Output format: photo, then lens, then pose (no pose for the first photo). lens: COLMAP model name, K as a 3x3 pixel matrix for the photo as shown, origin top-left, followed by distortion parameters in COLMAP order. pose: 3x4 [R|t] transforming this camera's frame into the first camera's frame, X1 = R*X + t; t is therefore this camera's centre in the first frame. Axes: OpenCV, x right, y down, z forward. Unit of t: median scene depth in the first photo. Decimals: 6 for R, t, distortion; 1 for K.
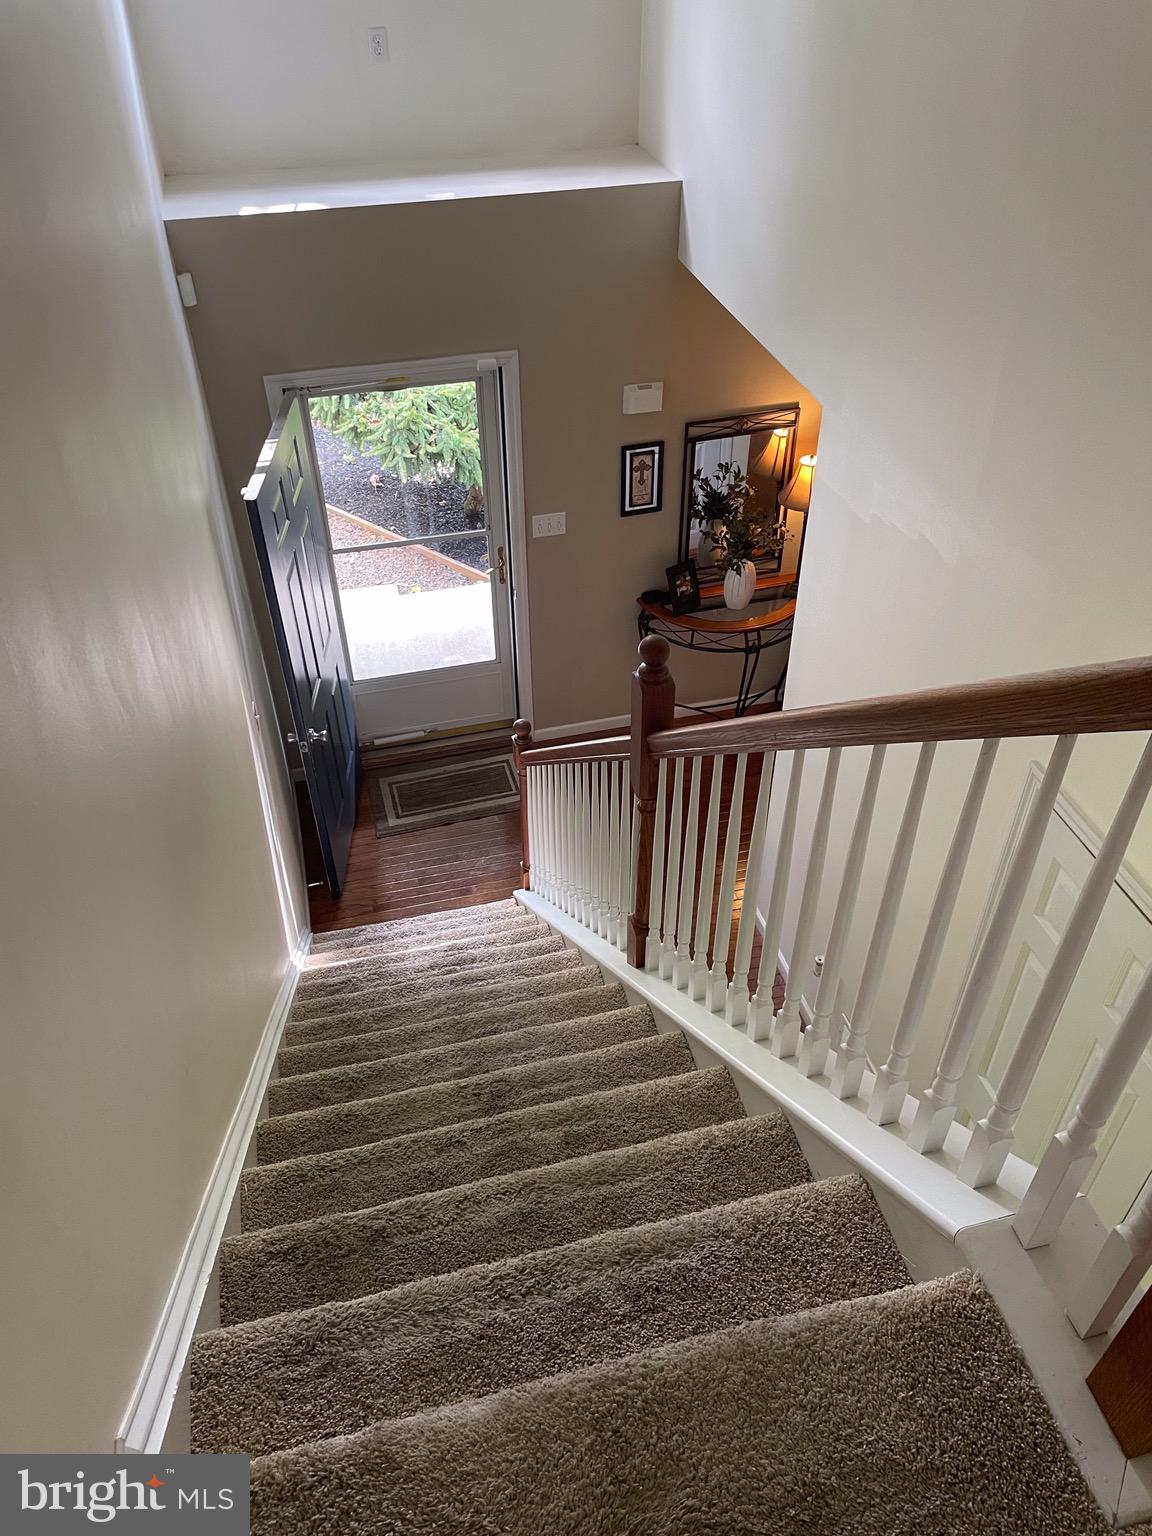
lens RADIAL K [[1166.1, 0, 575.8], [0, 1166.1, 771.3], [0, 0, 1]] dist [0.057885, -0.005509]
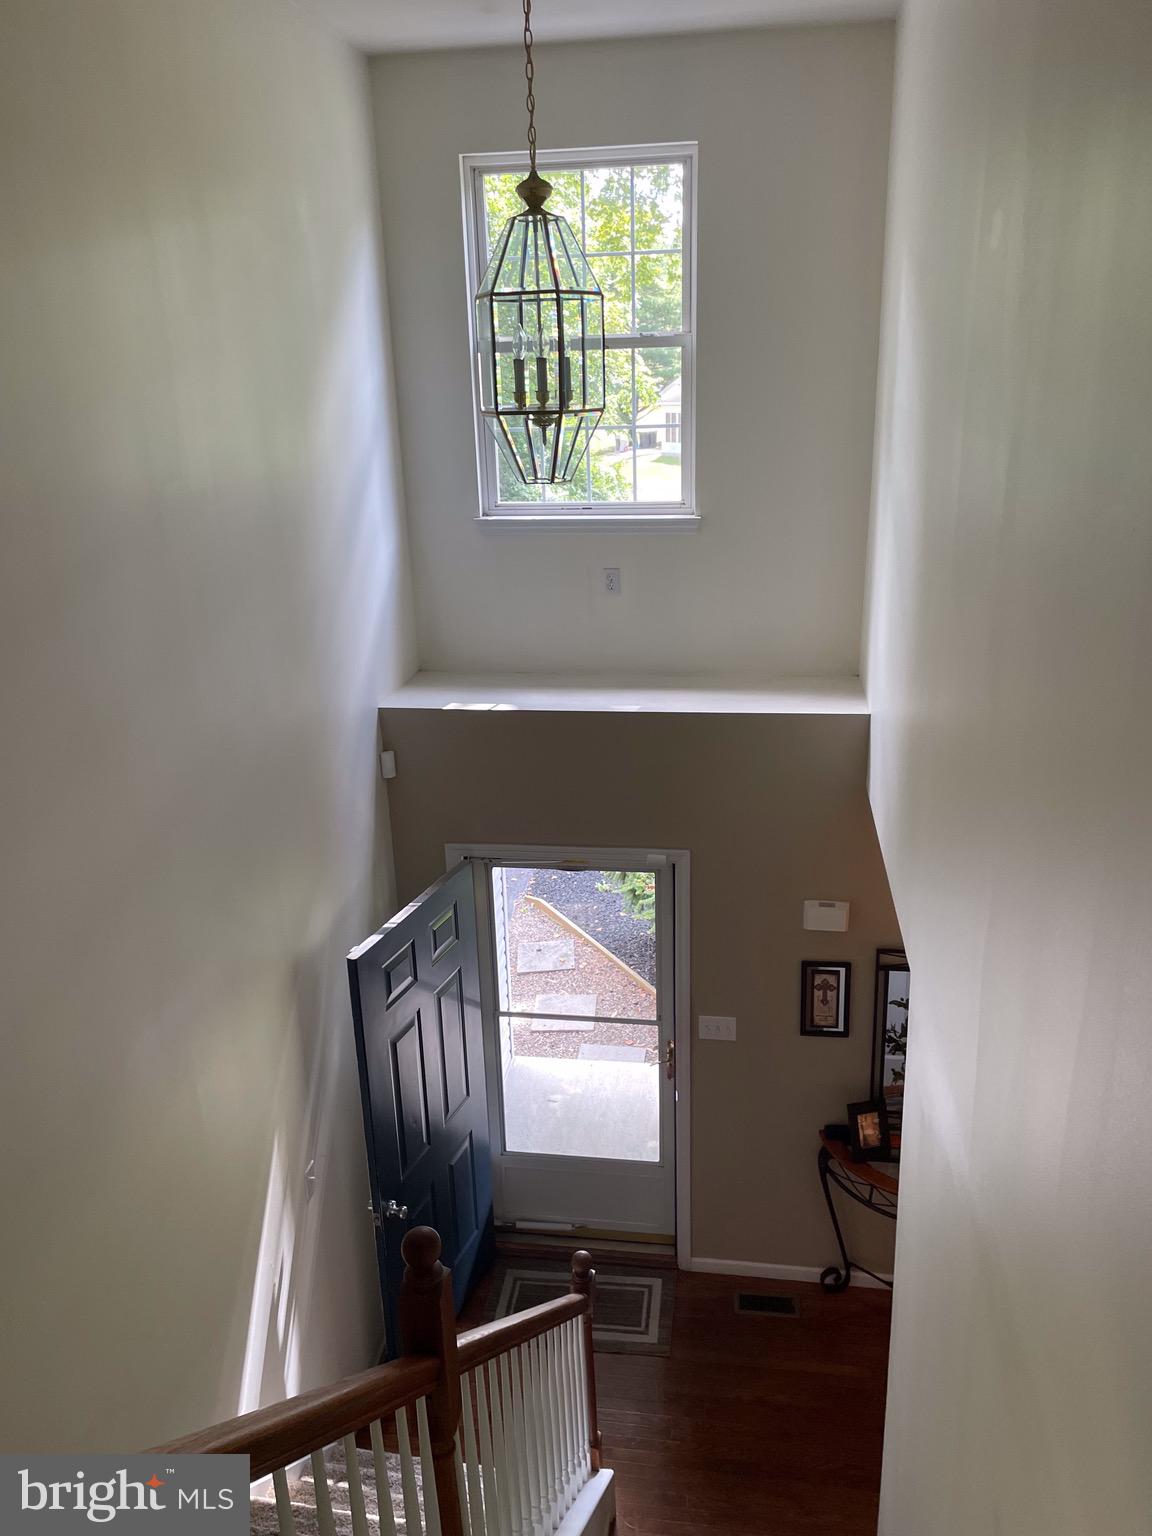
lens RADIAL K [[1166.1, 0, 577.3], [0, 1166.1, 767.8], [0, 0, 1]] dist [0.057885, -0.005509]
pose [[0.920952, 0.109169, -0.374071, 0.199992], [-0.238229, 0.917402, -0.318779, -0.079512], [0.308373, 0.382694, 0.870891, 0.084190]]
